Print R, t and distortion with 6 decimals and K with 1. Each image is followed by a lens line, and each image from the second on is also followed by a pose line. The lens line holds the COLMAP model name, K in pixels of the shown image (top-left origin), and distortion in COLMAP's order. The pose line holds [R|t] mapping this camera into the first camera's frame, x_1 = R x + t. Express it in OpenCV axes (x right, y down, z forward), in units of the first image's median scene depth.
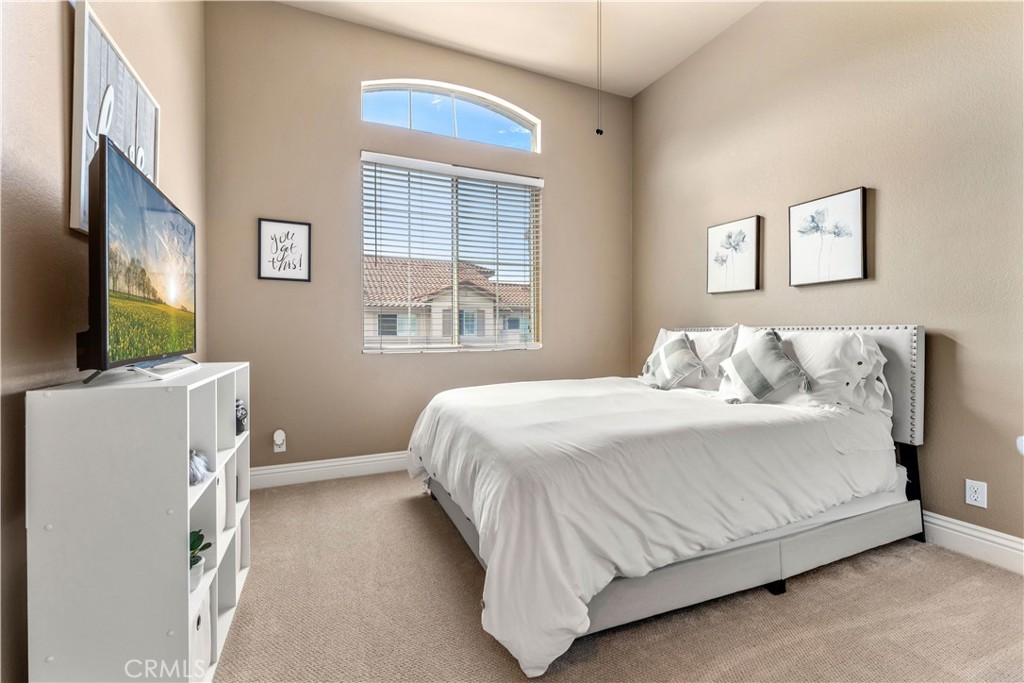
lens RADIAL K [[431.8, 0, 503.8], [0, 431.8, 338.0], [0, 0, 1]] dist [-0.000895, -0.000113]
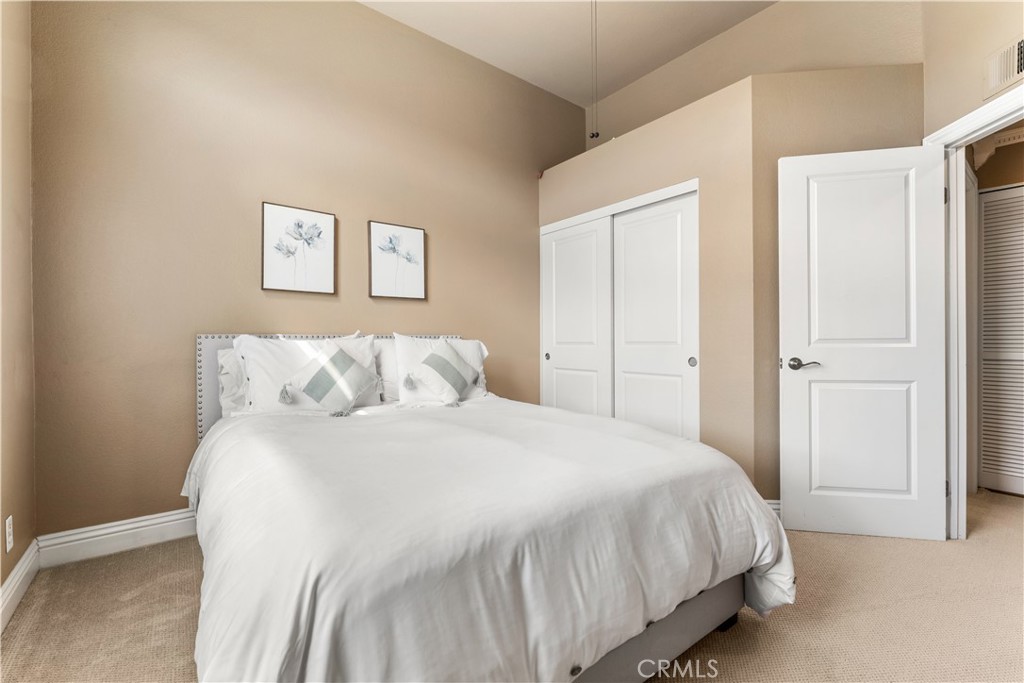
lens RADIAL K [[431.8, 0, 503.8], [0, 431.8, 338.0], [0, 0, 1]] dist [-0.000895, -0.000113]
pose [[-0.241142, -0.000494, 0.970490, -0.411802], [0.011734, 0.999925, 0.003425, -0.016314], [-0.970419, 0.012214, -0.241118, 0.875523]]
